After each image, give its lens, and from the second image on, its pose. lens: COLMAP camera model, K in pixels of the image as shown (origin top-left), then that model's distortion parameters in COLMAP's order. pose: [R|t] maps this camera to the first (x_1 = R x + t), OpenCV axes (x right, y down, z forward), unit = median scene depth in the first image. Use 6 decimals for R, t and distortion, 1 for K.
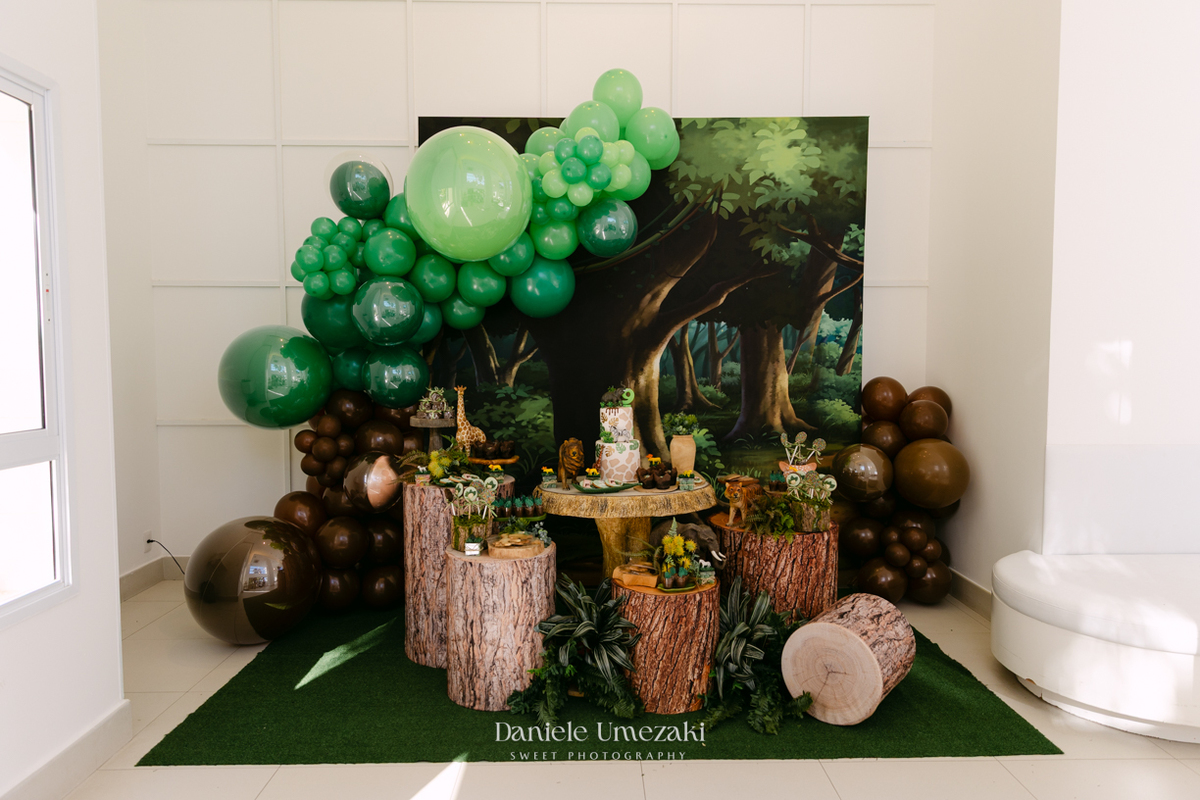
lens RADIAL K [[813.1, 0, 601.6], [0, 813.1, 397.5], [0, 0, 1]] dist [0.016002, -0.001367]
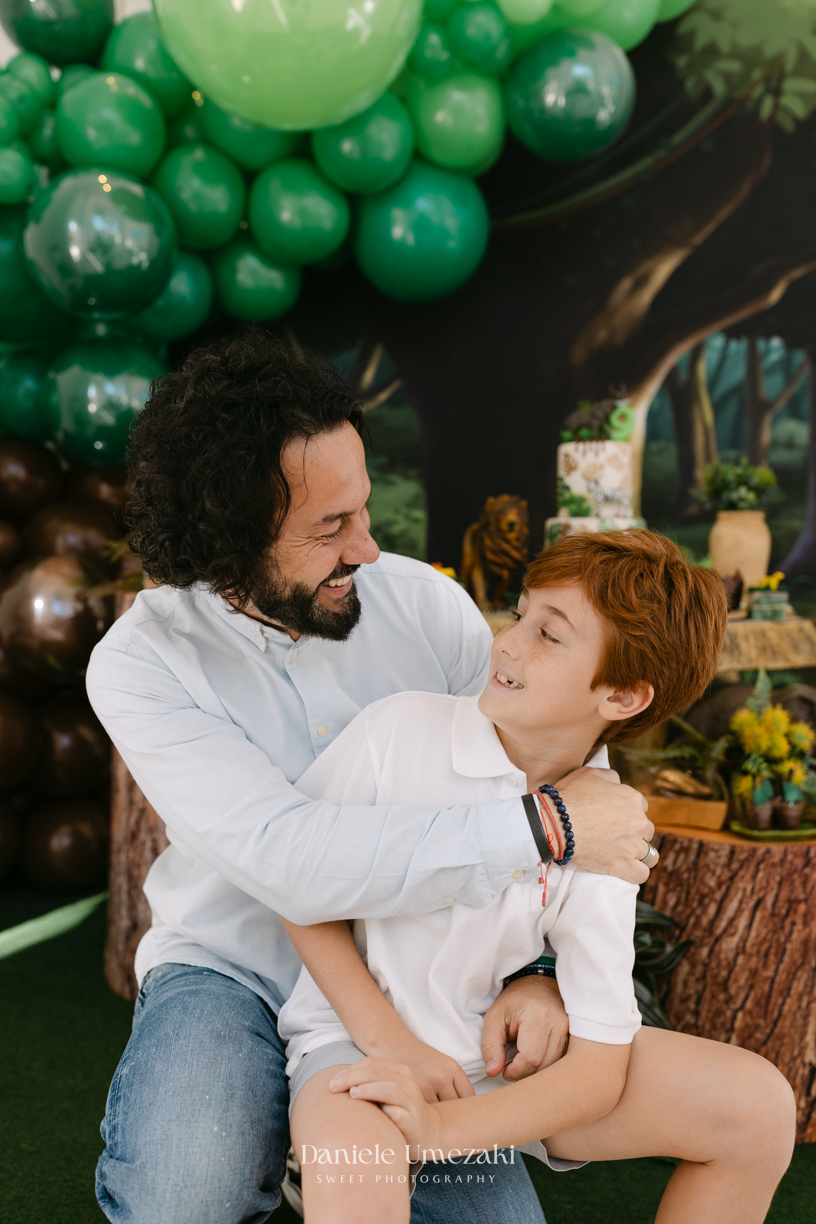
lens RADIAL K [[1191.3, 0, 404.0], [0, 1191.3, 609.5], [0, 0, 1]] dist [0.004678, -0.005287]
pose [[0.999294, 0.034546, -0.014766, -0.061889], [-0.035022, 0.998832, -0.033294, 0.105768], [0.013598, 0.033788, 0.999337, 0.283883]]
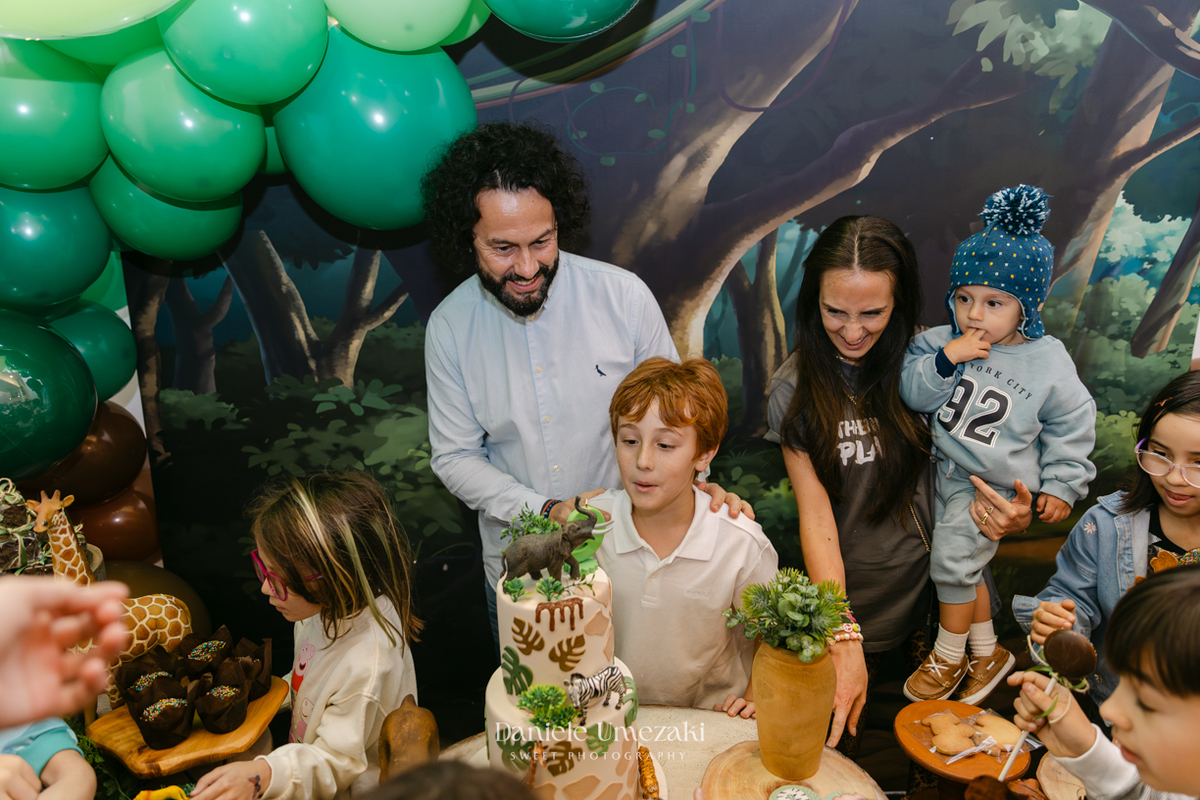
lens RADIAL K [[791.2, 0, 605.4], [0, 791.2, 397.9], [0, 0, 1]] dist [0.003103, 0.001036]
pose [[0.999984, -0.005070, -0.002318, 0.022418], [0.005410, 0.982904, 0.184042, -0.083909], [0.001345, -0.184051, 0.982916, 0.613239]]
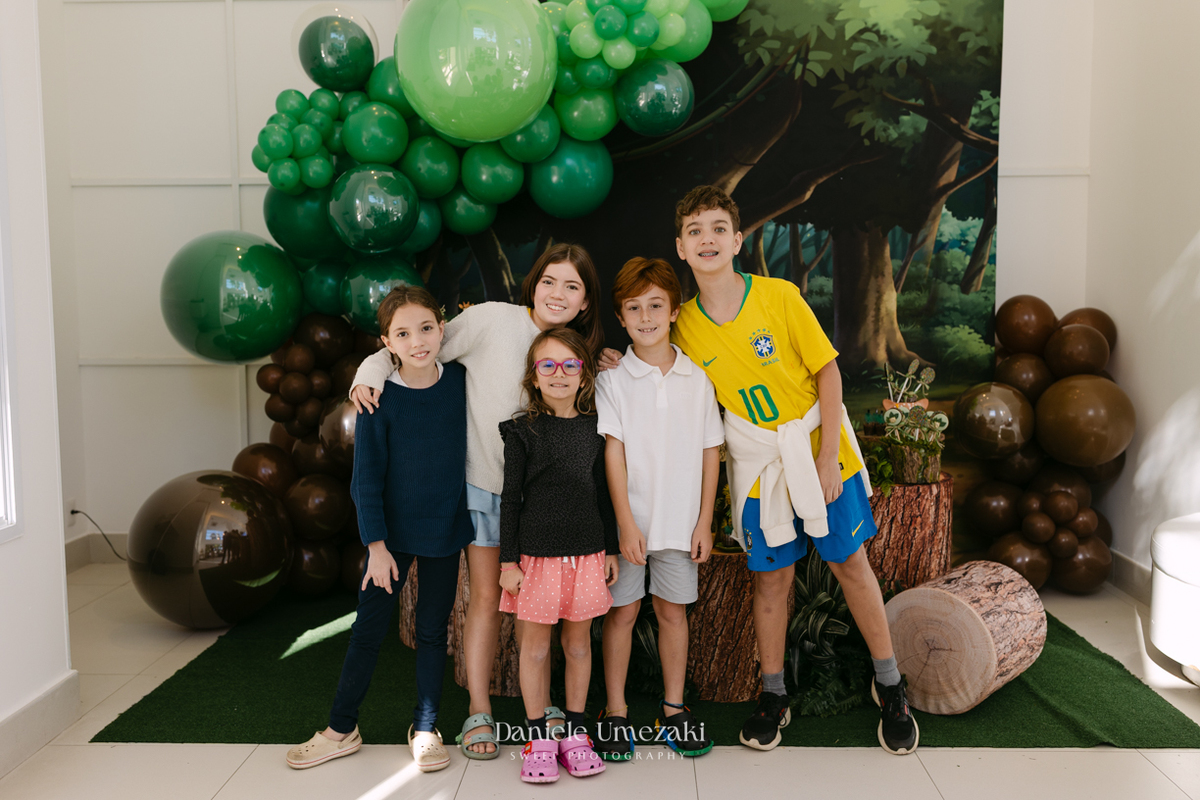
lens RADIAL K [[1168.0, 0, 598.2], [0, 1168.0, 401.7], [0, 0, 1]] dist [0.004678, -0.005287]
pose [[0.998673, -0.001046, -0.051483, 0.009091], [0.002545, 0.999574, 0.029062, 0.041320], [0.051431, -0.029154, 0.998251, -0.099859]]
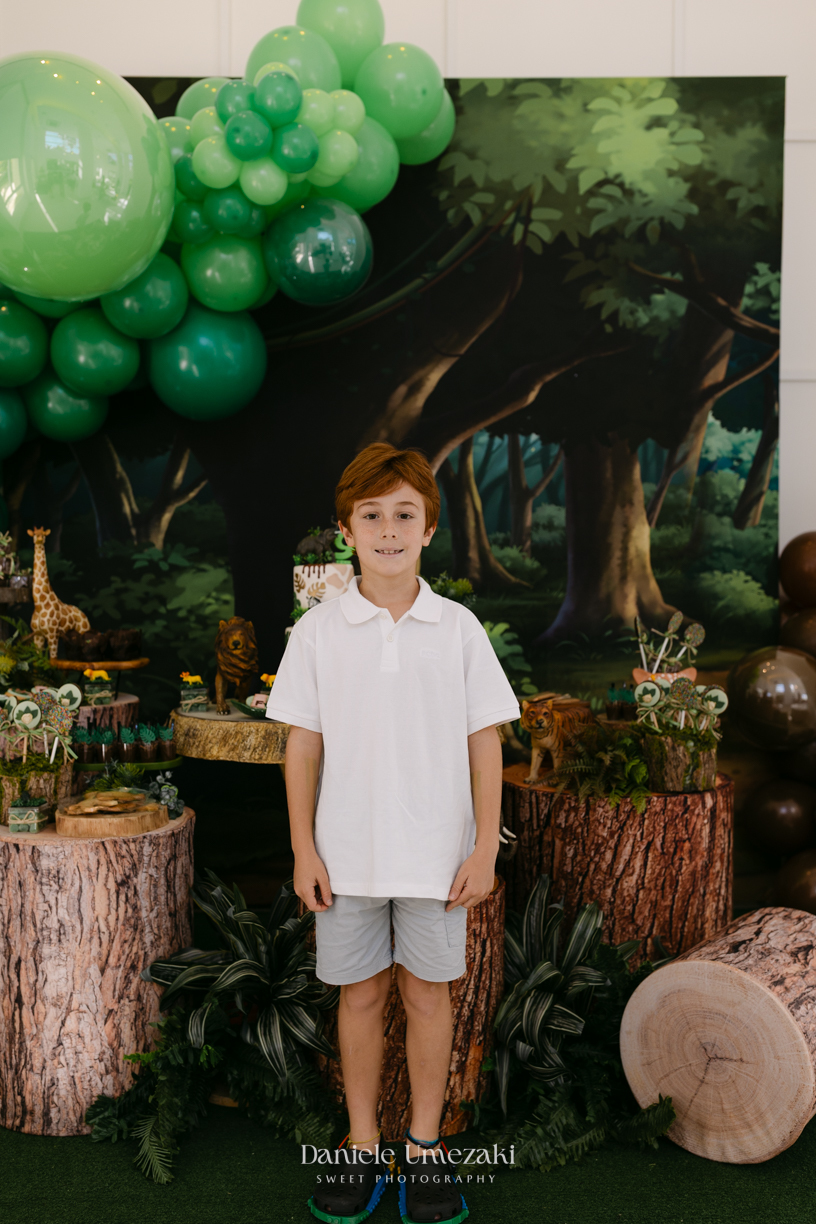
lens RADIAL K [[1233.5, 0, 408.2], [0, 1233.5, 596.3], [0, 0, 1]] dist [0.002484, -0.003107]
pose [[0.999973, 0.001264, 0.007287, 0.056515], [-0.001016, 0.999423, -0.033964, 0.050143], [-0.007326, 0.033956, 0.999396, 0.148414]]
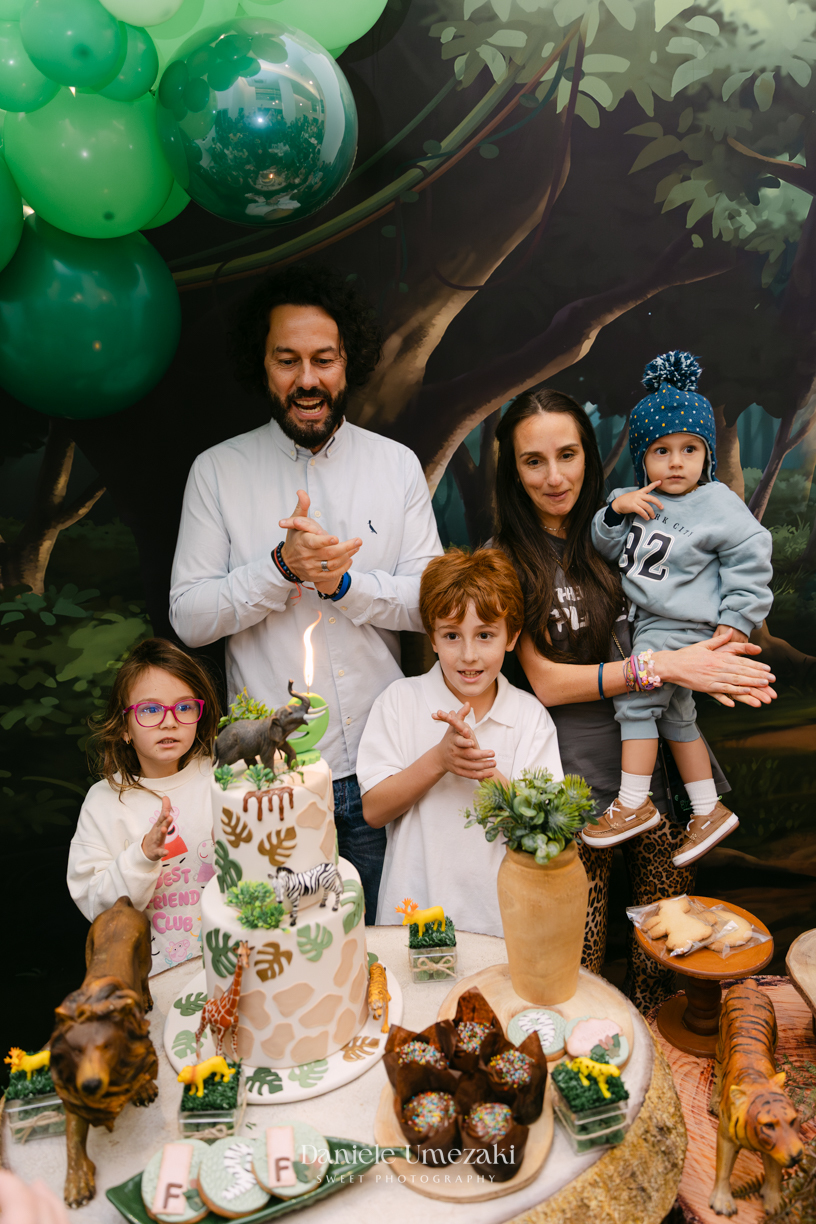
lens RADIAL K [[935.4, 0, 409.0], [0, 935.4, 516.8], [0, 0, 1]] dist [0.004521, 0.002308]
pose [[0.996194, -0.040226, 0.077327, 0.027974], [0.034143, 0.996334, 0.078443, -0.078453], [-0.080199, -0.075504, 0.993915, 0.572549]]
